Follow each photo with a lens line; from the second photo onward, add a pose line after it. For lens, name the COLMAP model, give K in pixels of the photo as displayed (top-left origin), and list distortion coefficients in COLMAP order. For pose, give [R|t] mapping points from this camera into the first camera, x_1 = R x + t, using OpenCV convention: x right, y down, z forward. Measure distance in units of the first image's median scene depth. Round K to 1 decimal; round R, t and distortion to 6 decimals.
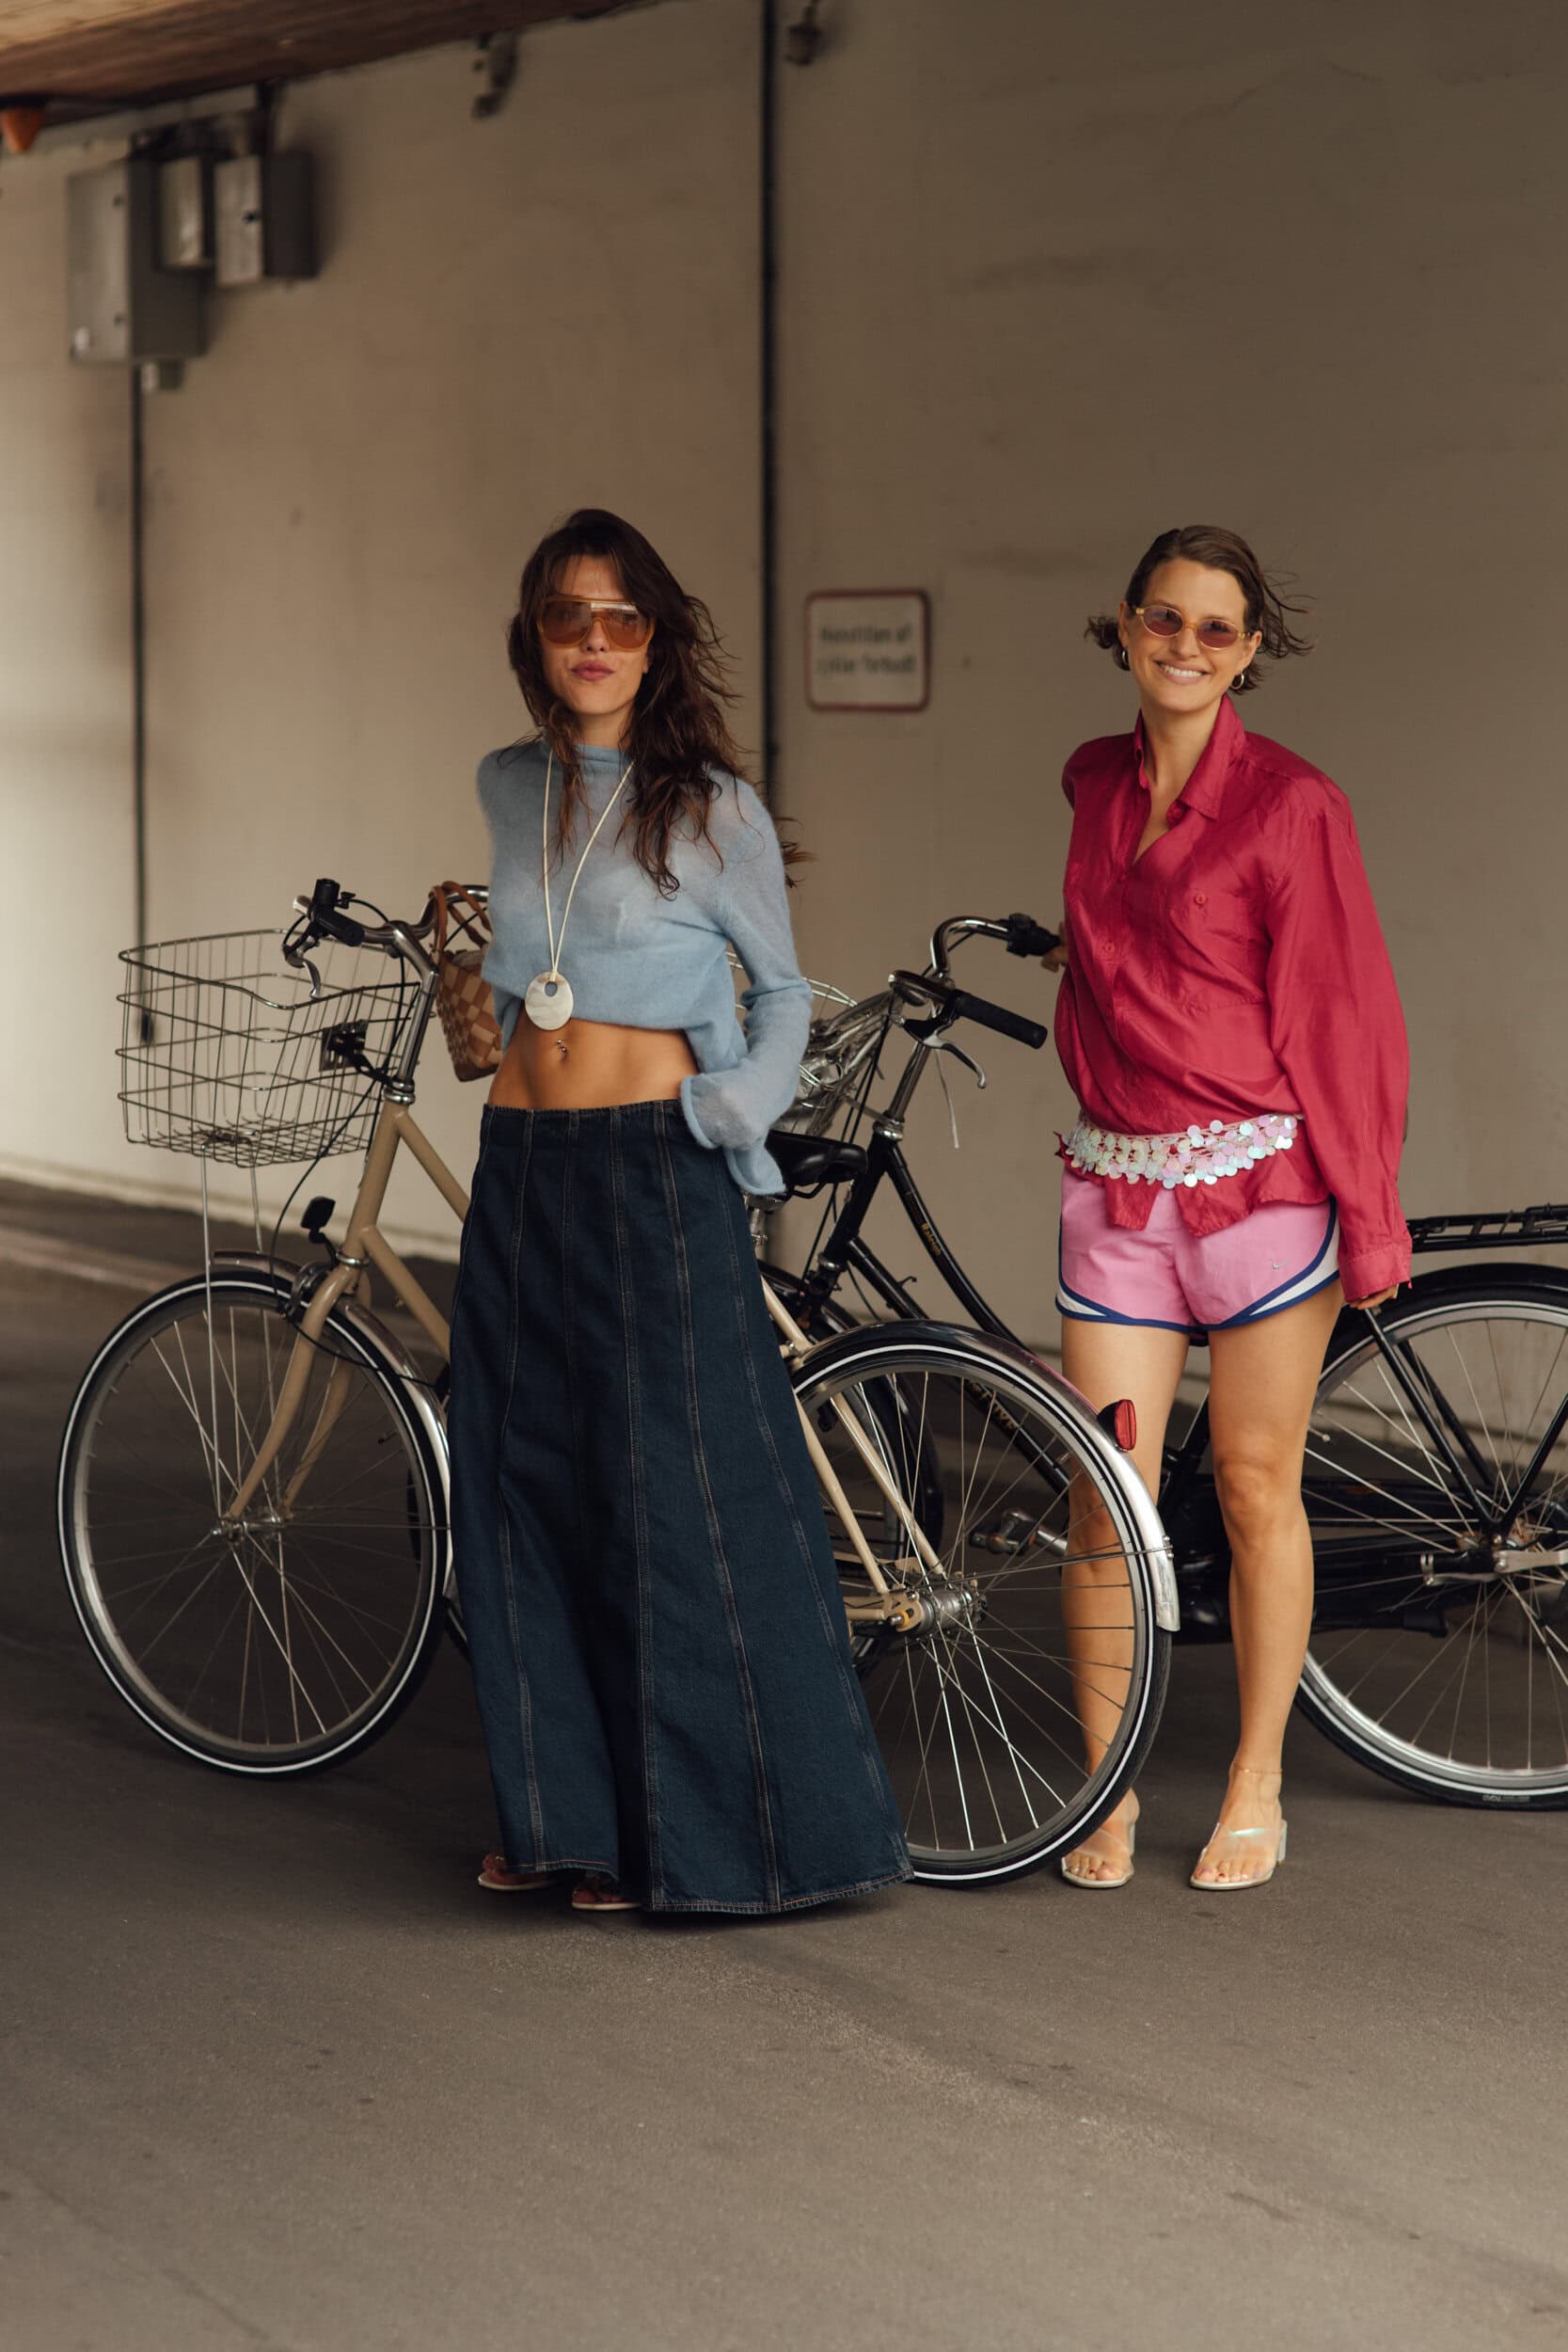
lens RADIAL K [[5363.0, 0, 784.0], [0, 5363.0, 1176.0], [0, 0, 1]] dist [0.438768, -9.267349]
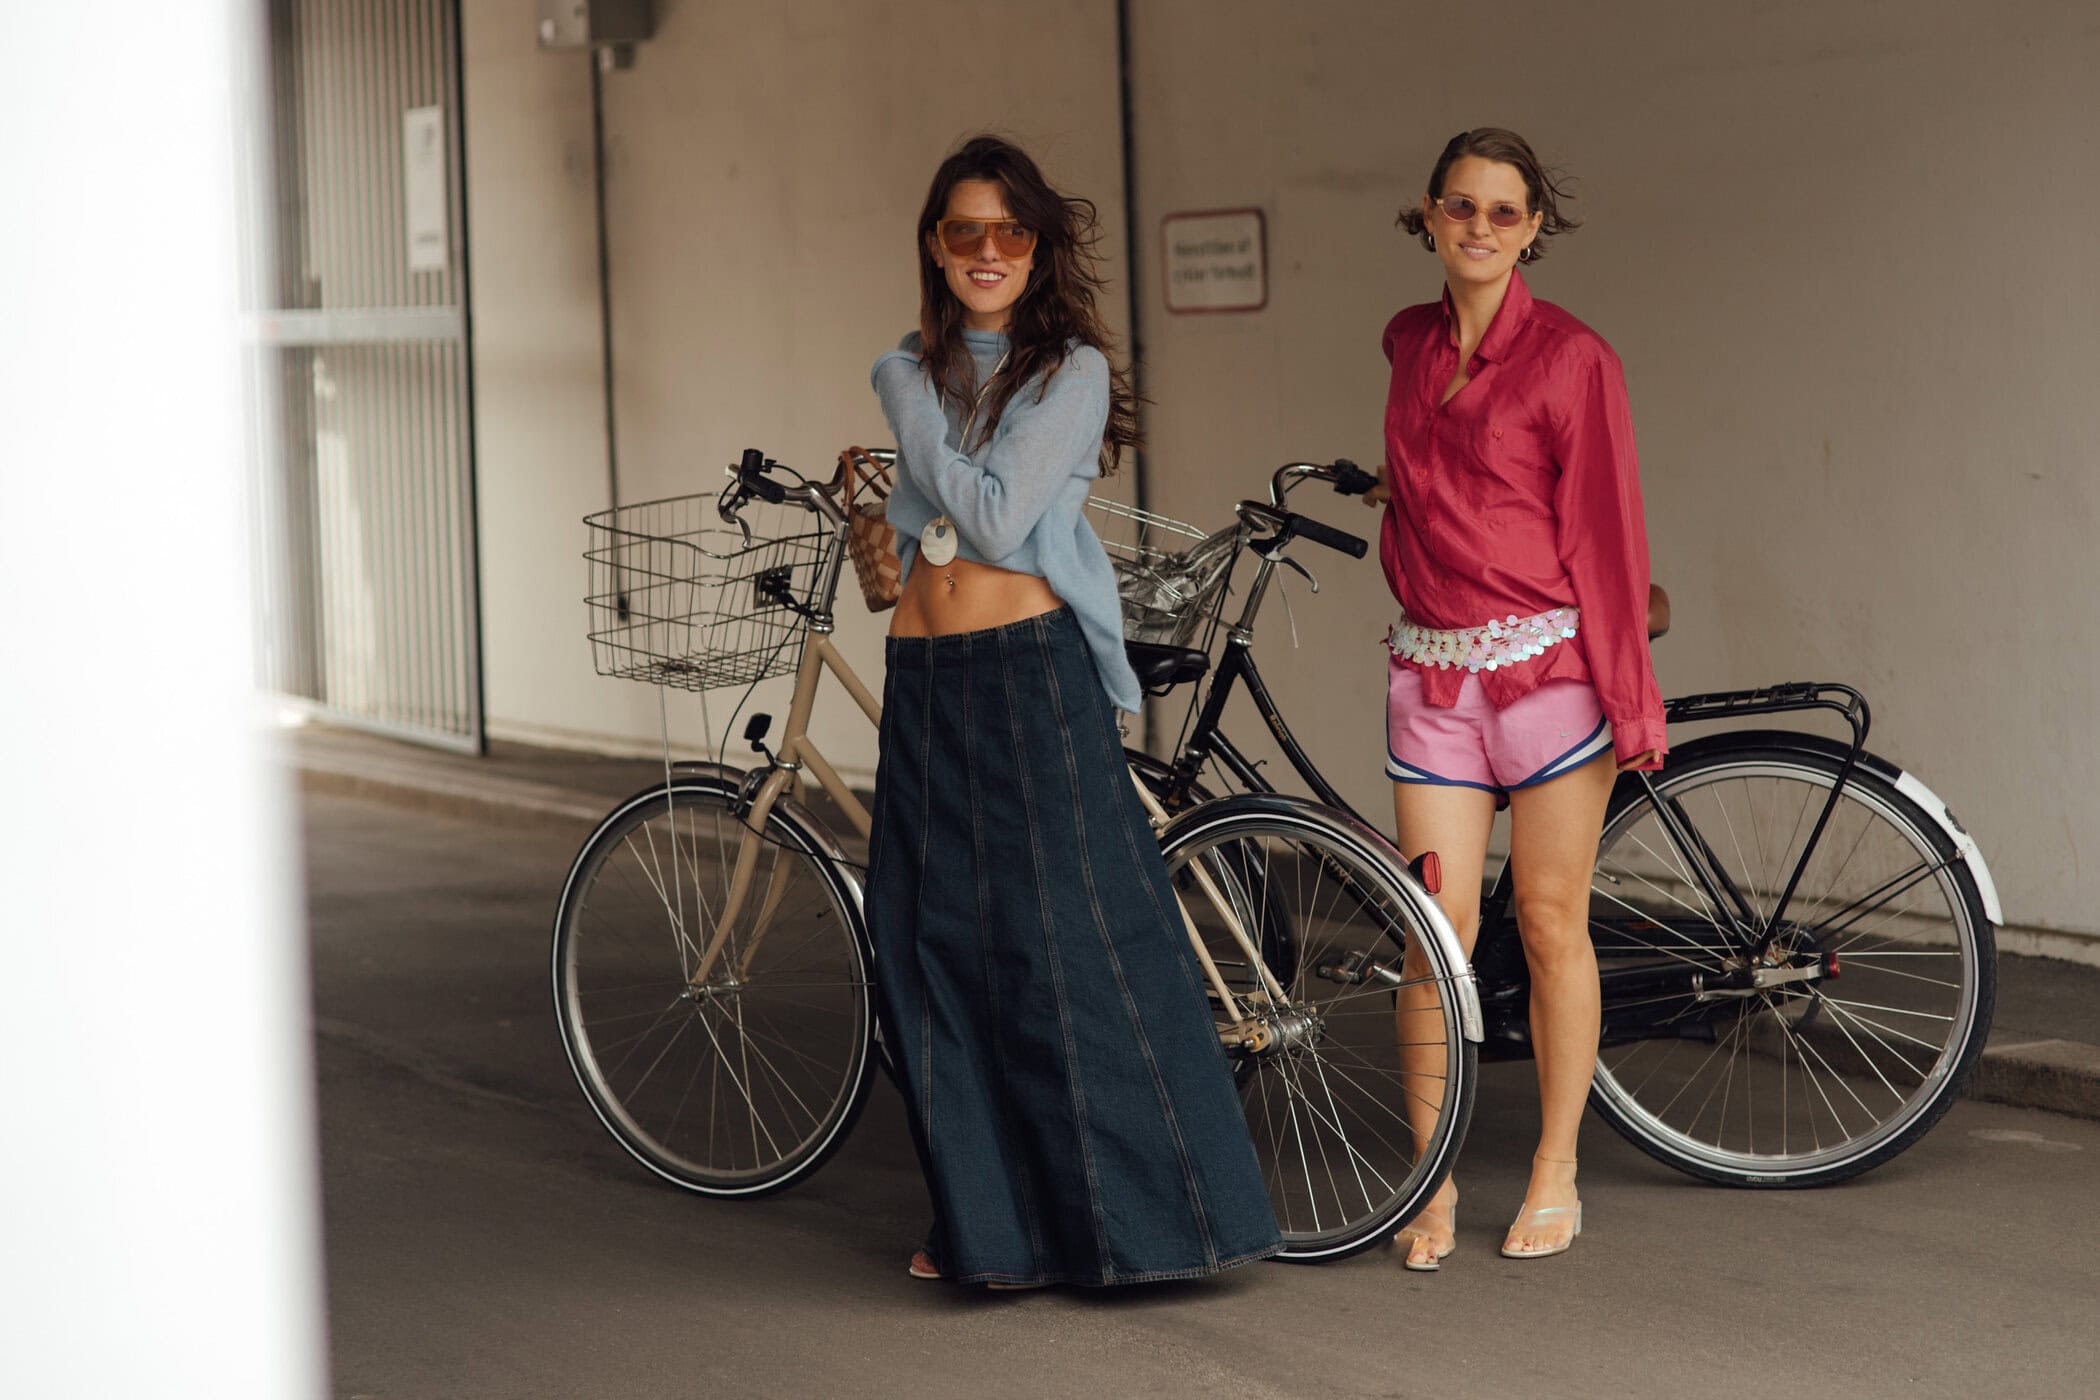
lens RADIAL K [[4788.9, 0, 1050.0], [0, 4788.9, 700.0], [0, 0, 1]] dist [0.438768, -9.267349]
pose [[0.998802, -0.041251, -0.026307, 0.007171], [0.041275, 0.999148, 0.000362, 0.003252], [0.026269, -0.001447, 0.999654, -0.070656]]
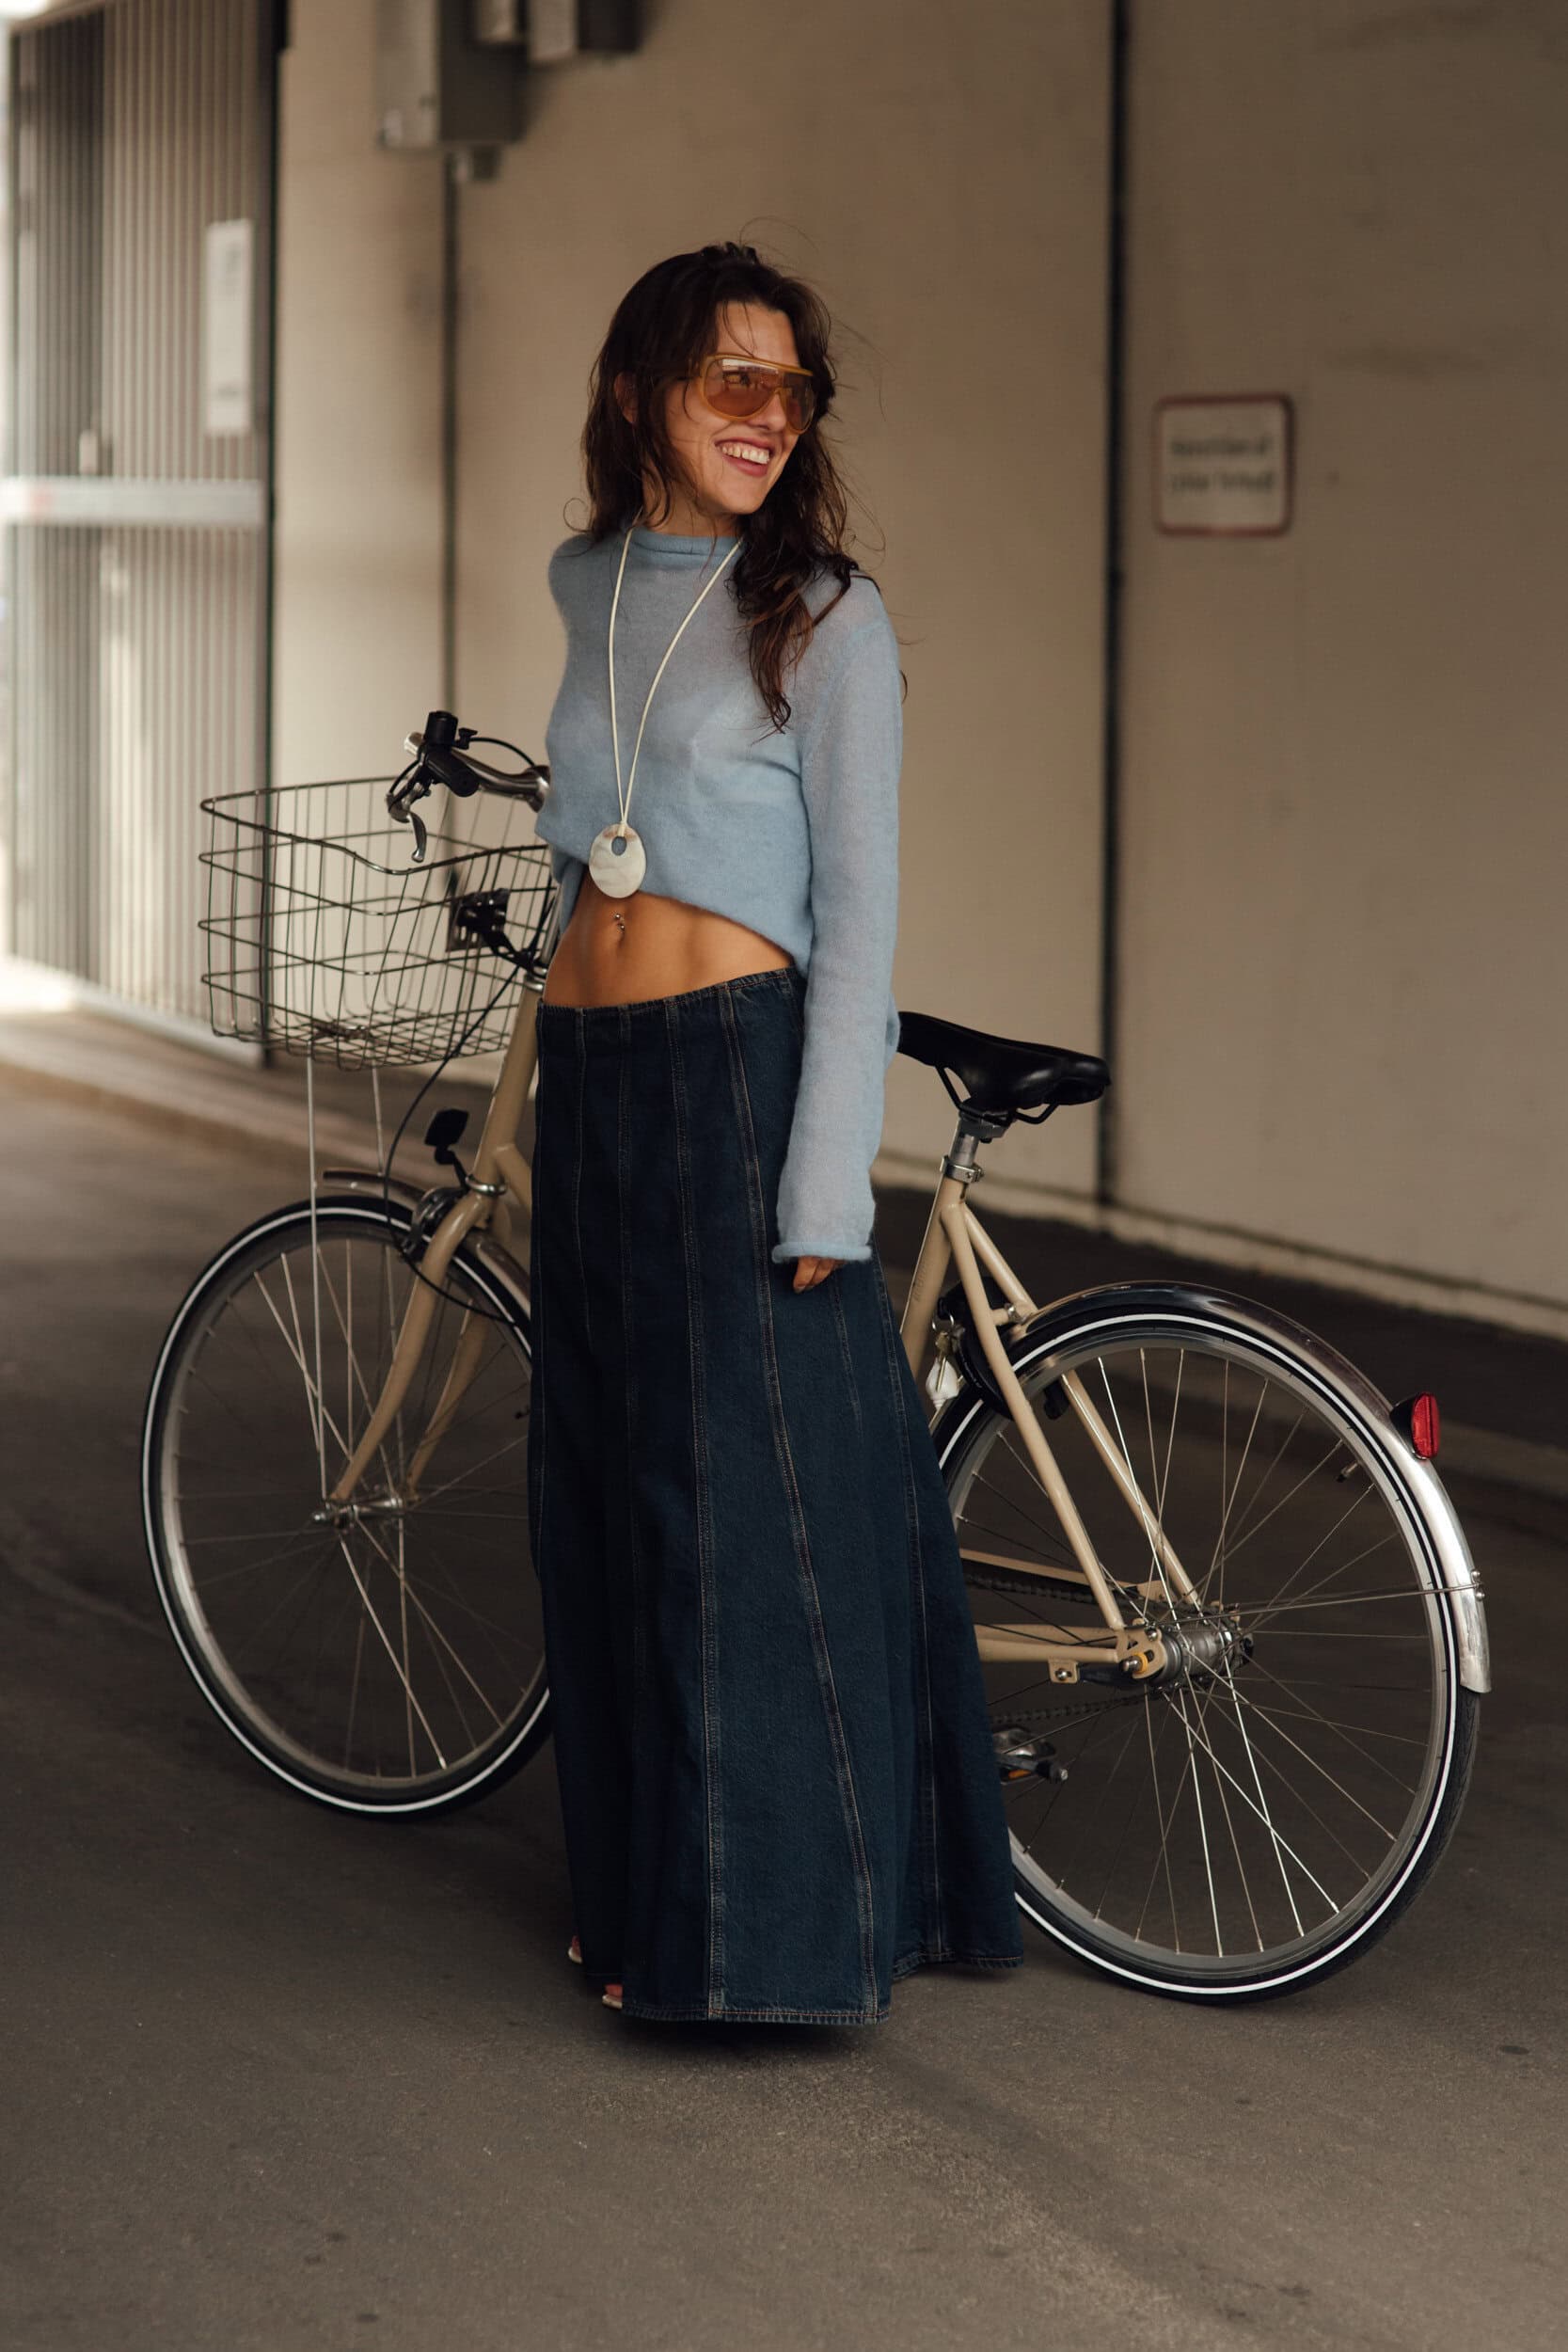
lens RADIAL K [[5604.1, 0, 784.0], [0, 5604.1, 1176.0], [0, 0, 1]] dist [-0.000925, -0.428865]
pose [[0.996930, 0.018619, -0.076053, 0.028505], [-0.016800, 0.999559, 0.024487, -0.007227], [0.076475, -0.023134, 0.996803, 0.164343]]
